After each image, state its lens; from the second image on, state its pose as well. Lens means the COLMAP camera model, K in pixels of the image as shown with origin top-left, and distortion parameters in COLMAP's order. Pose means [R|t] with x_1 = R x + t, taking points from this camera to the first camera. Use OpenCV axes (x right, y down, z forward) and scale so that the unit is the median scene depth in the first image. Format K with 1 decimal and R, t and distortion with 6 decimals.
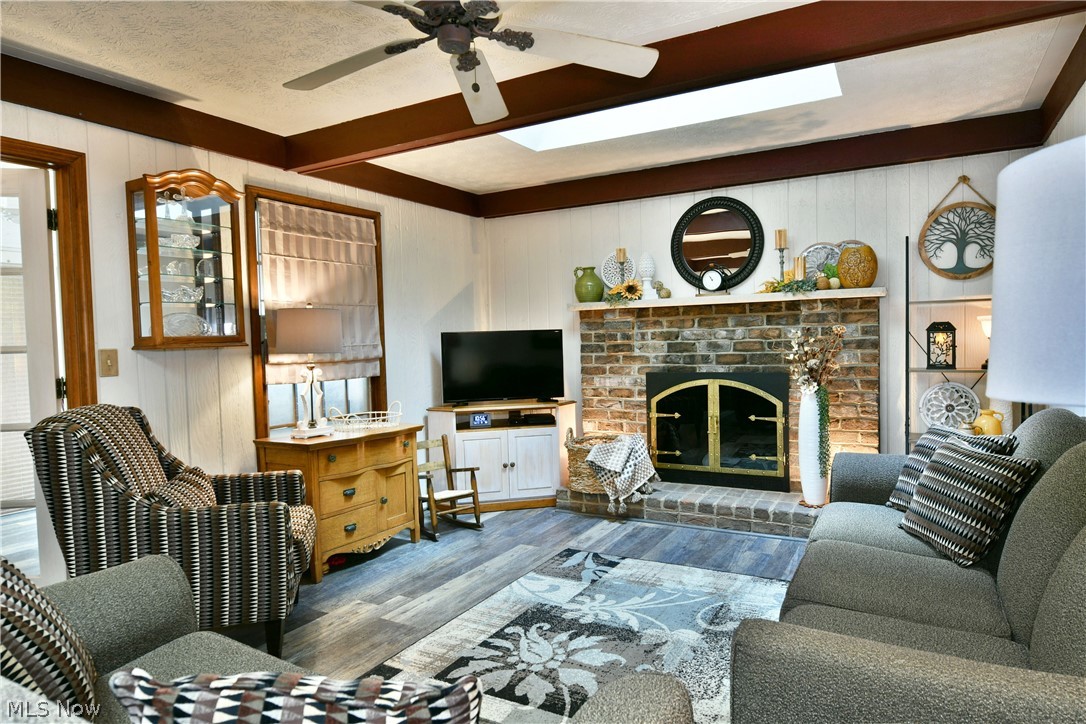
lens RADIAL K [[659.0, 0, 543.7], [0, 659.0, 362.8], [0, 0, 1]] dist [-0.006217, -0.007939]
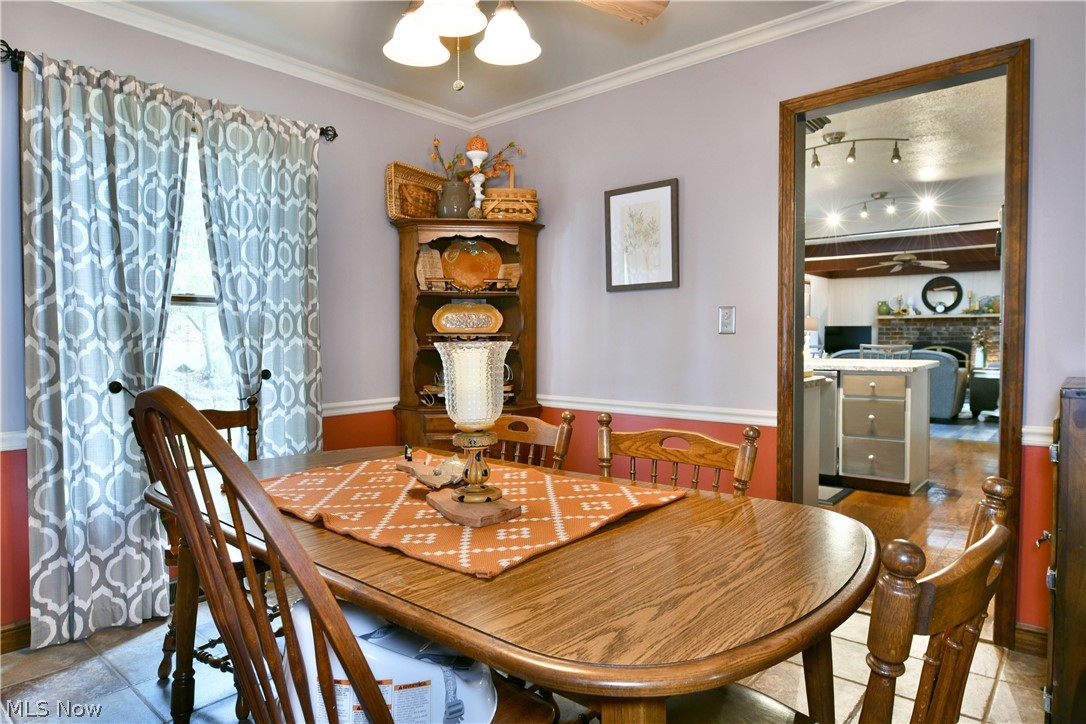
lens RADIAL K [[659.0, 0, 540.0], [0, 659.0, 361.9], [0, 0, 1]] dist [-0.006217, -0.007939]
pose [[0.981005, 0.032096, -0.191309, -0.887874], [-0.031854, 0.999483, 0.004341, 0.141236], [0.191349, 0.001835, 0.981520, -2.078124]]
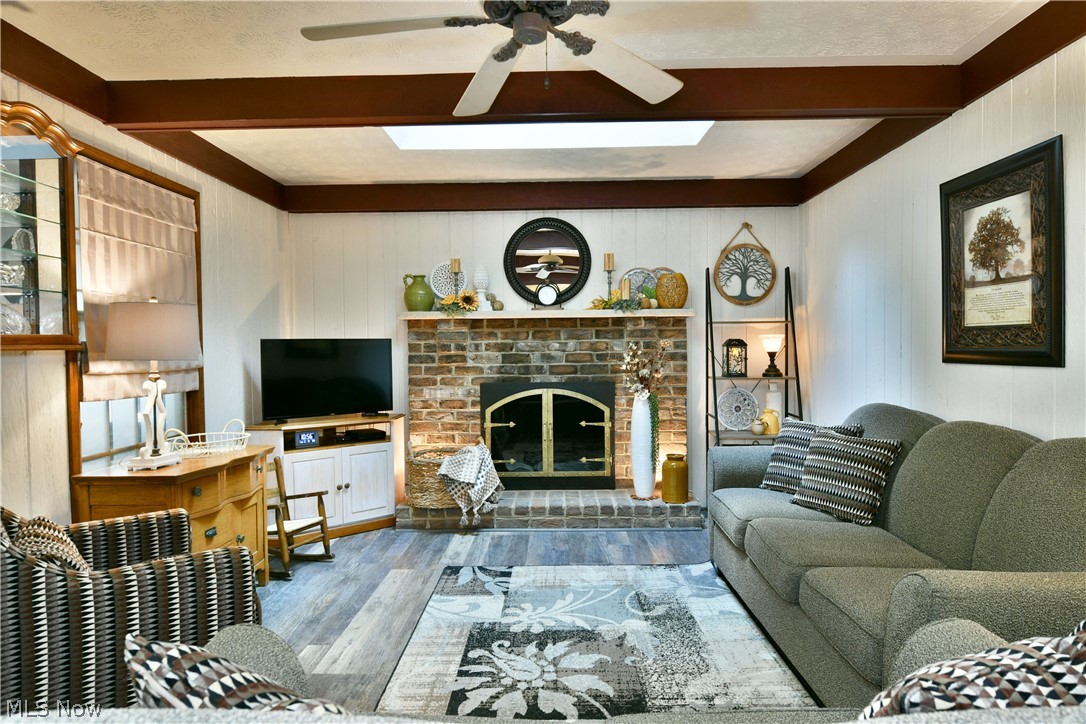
lens RADIAL K [[659.0, 0, 541.9], [0, 659.0, 362.3], [0, 0, 1]] dist [-0.006217, -0.007939]
pose [[0.879311, 0.005650, 0.476215, -0.282781], [0.005808, 0.999728, -0.022584, 0.007026], [-0.476213, 0.022624, 0.879039, 0.079780]]
